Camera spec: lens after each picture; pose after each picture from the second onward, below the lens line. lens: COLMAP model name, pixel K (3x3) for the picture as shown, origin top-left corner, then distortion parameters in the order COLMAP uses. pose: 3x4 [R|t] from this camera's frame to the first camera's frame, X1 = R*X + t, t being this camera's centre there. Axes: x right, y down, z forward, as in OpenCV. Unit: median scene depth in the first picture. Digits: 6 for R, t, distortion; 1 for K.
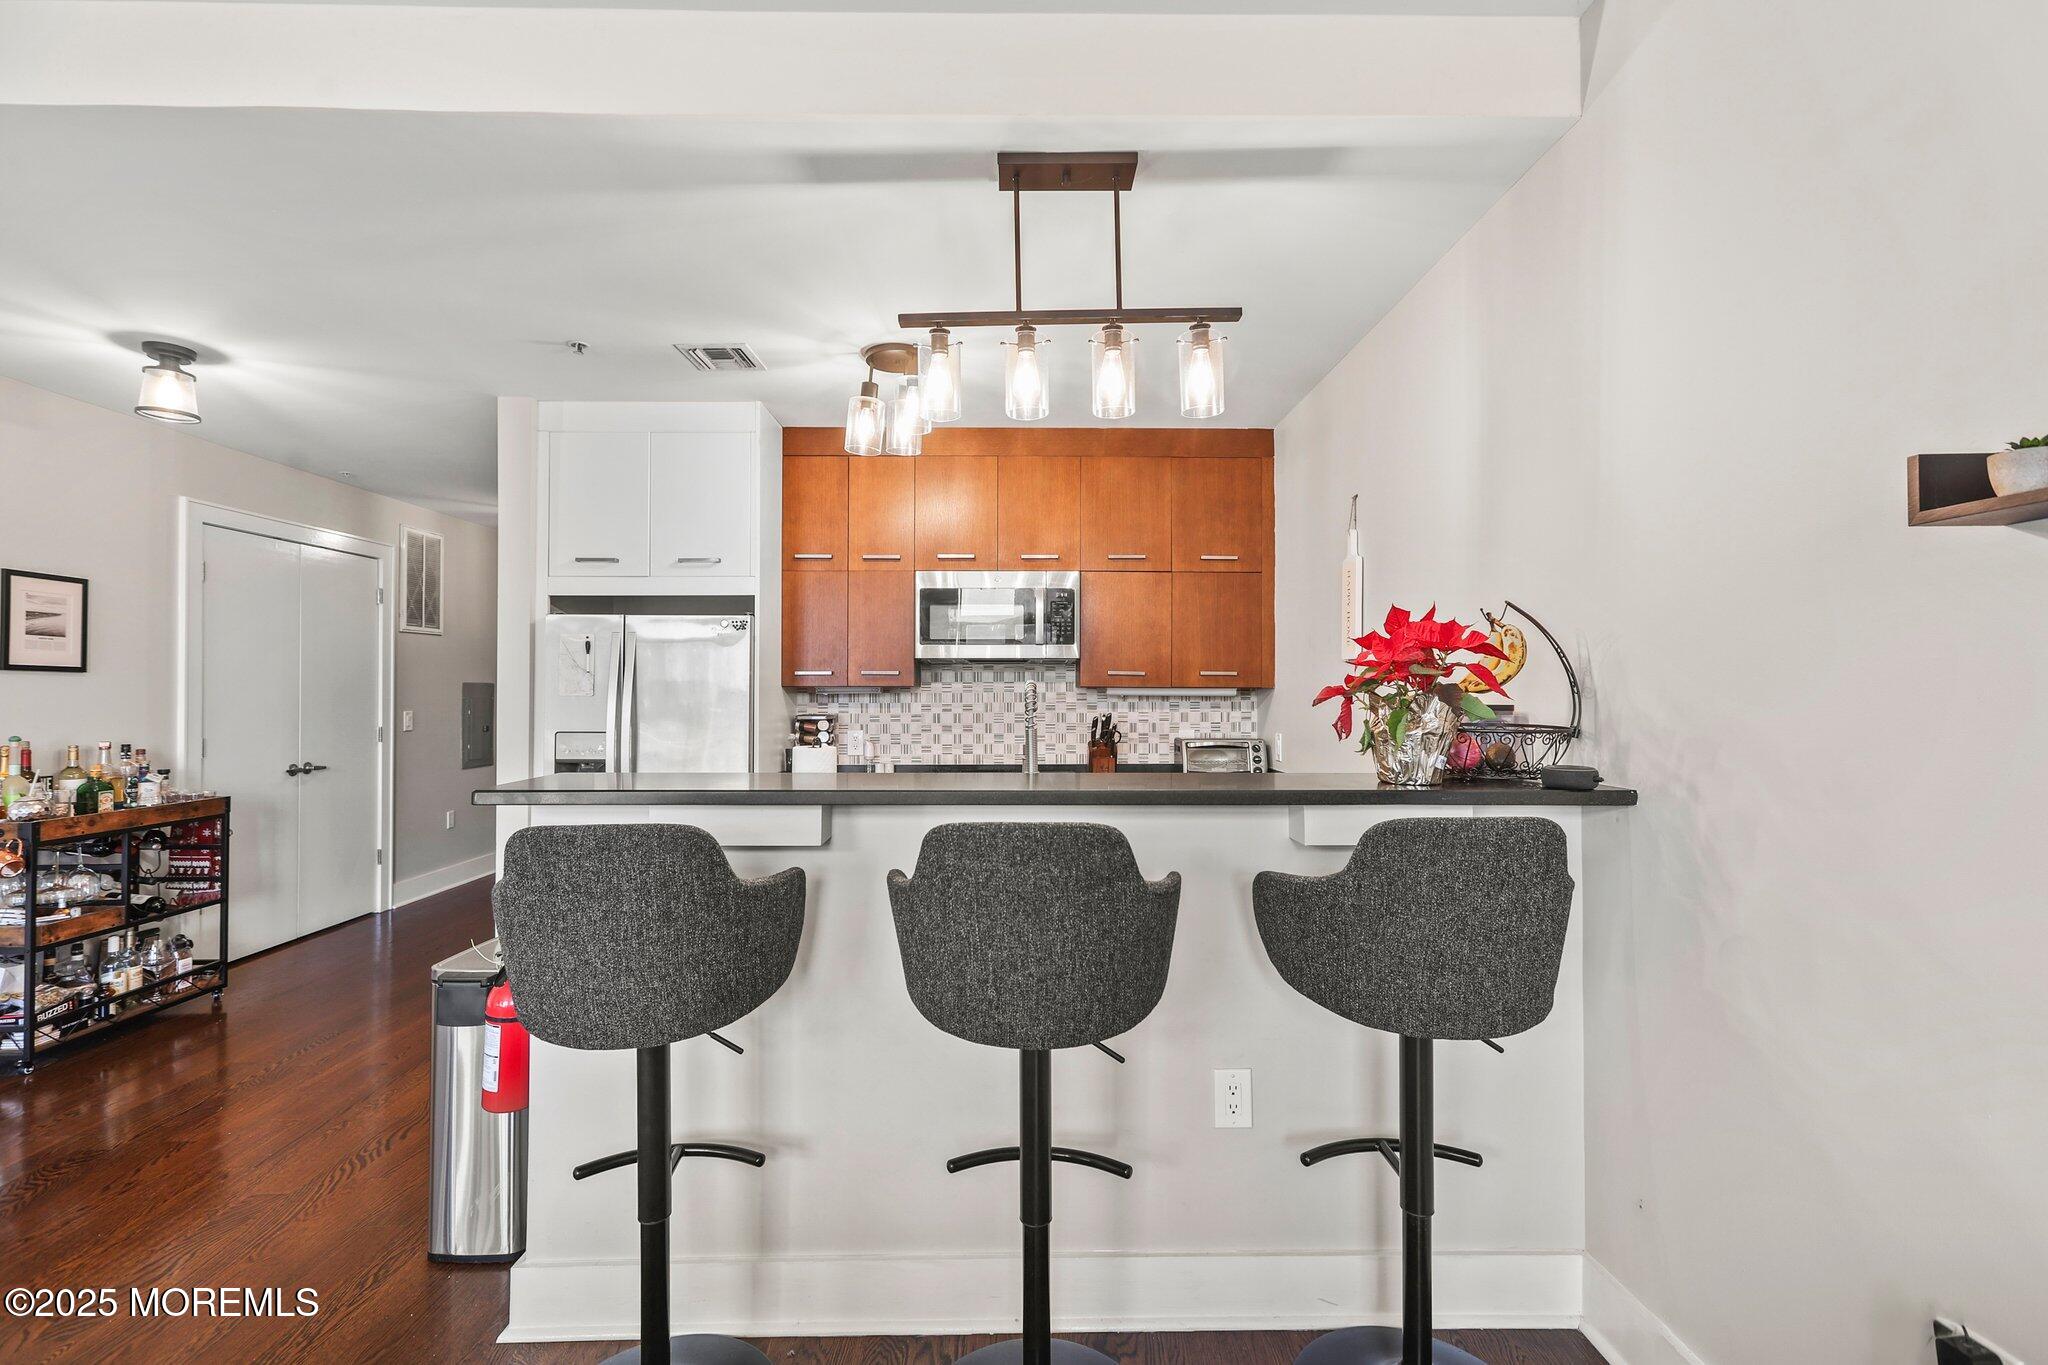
lens RADIAL K [[931.4, 0, 1024.0], [0, 931.4, 682.5], [0, 0, 1]] dist [0.000147, 0.000411]
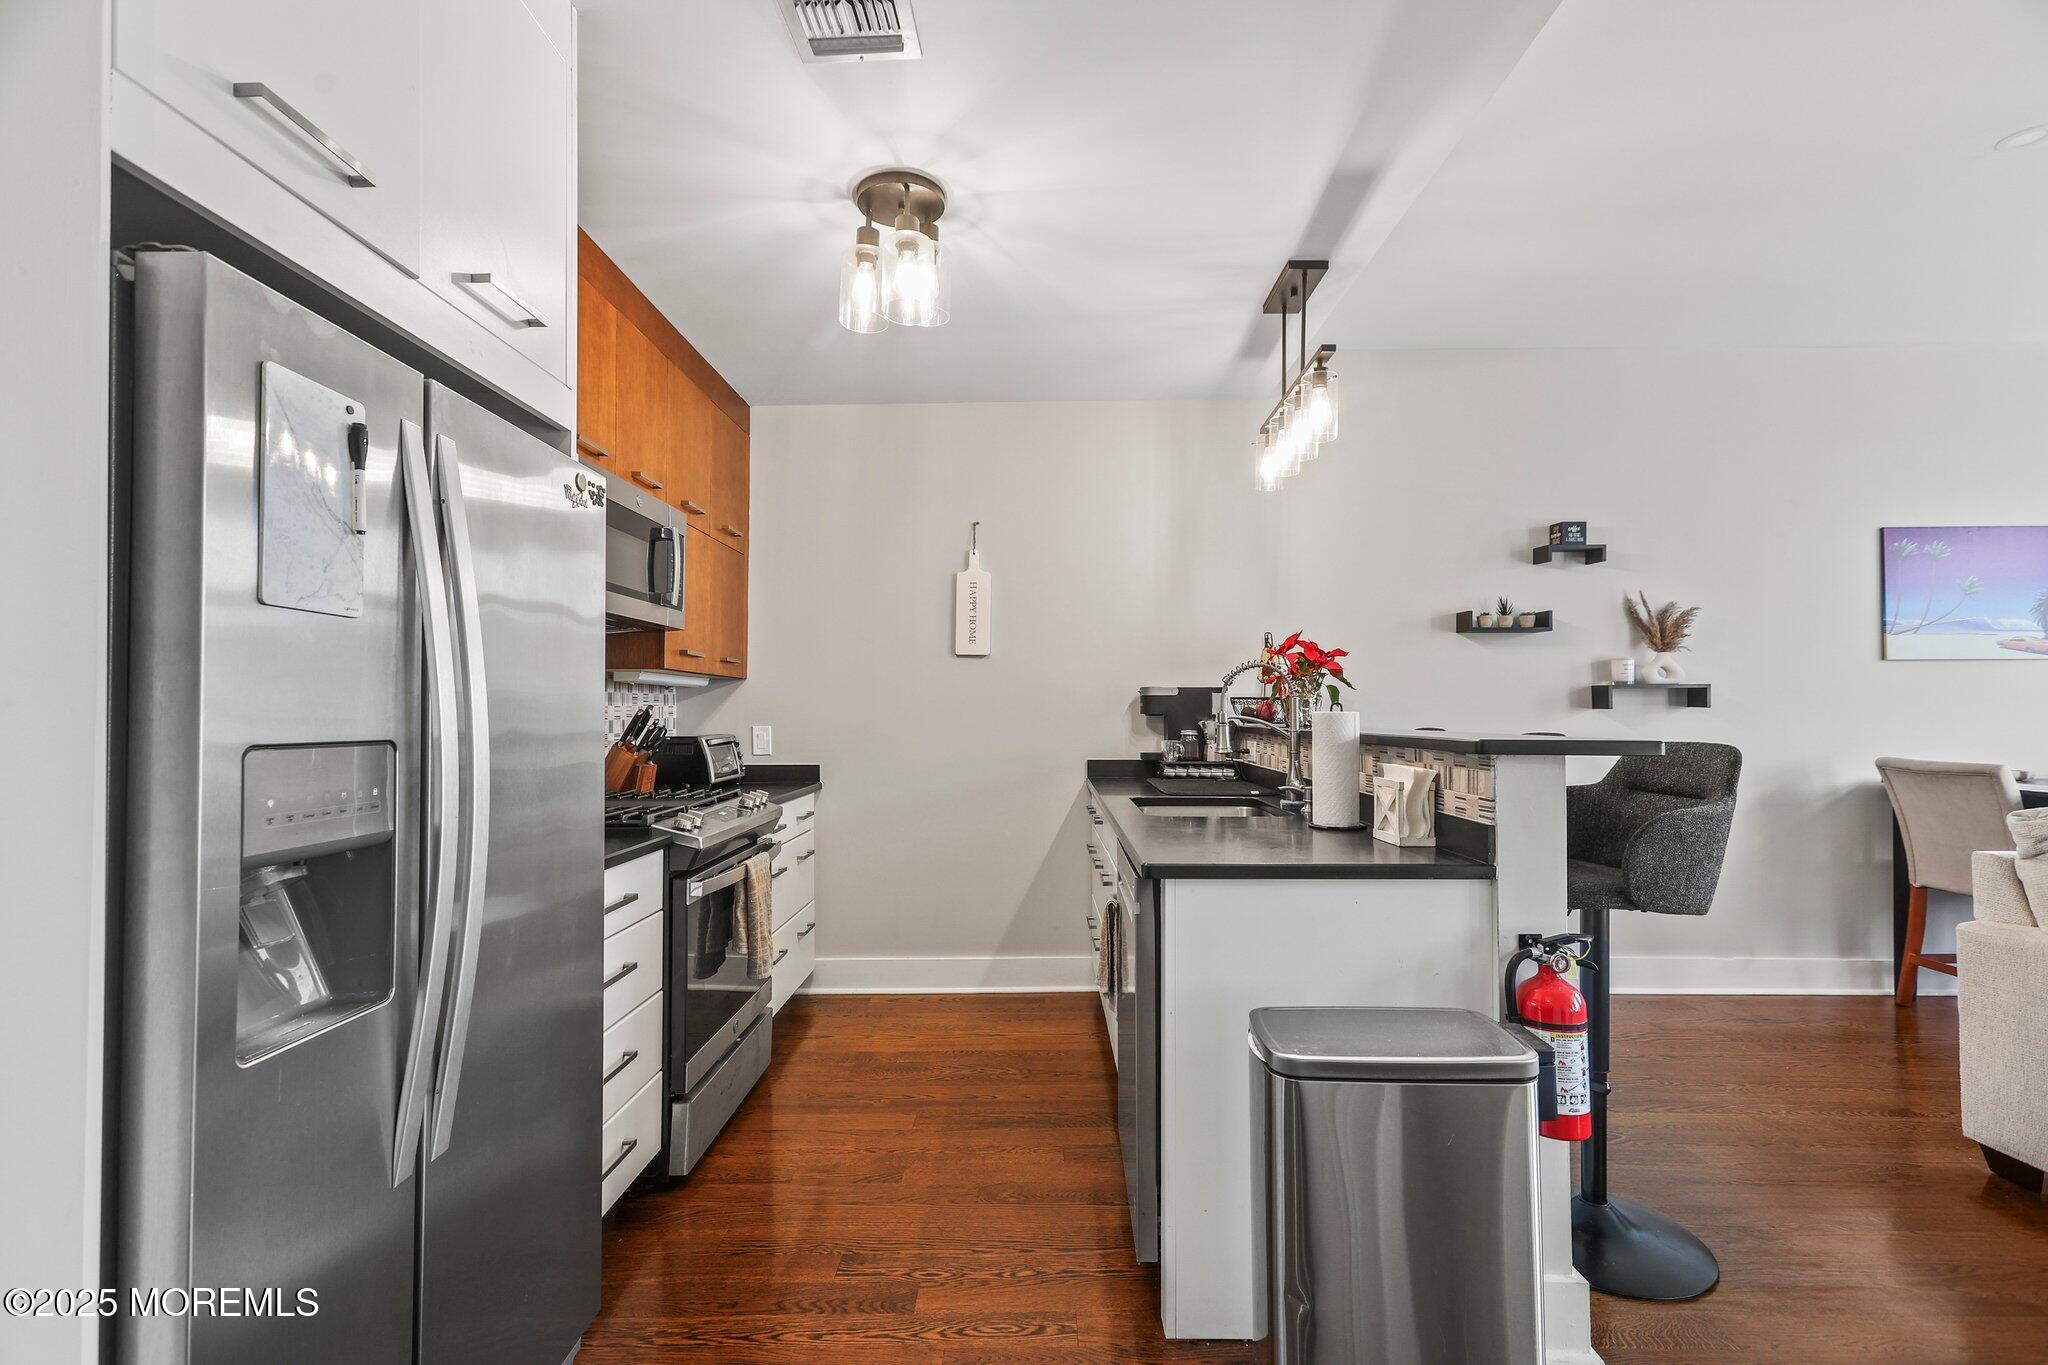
lens RADIAL K [[918.5, 0, 1023.1], [0, 918.5, 688.8], [0, 0, 1]] dist [-0.003008, 0.006586]
pose [[0.031317, 0.022938, 0.999246, -0.614842], [-0.005496, 0.999725, -0.022776, 0.033467], [-0.999494, -0.004778, 0.031434, 0.649821]]
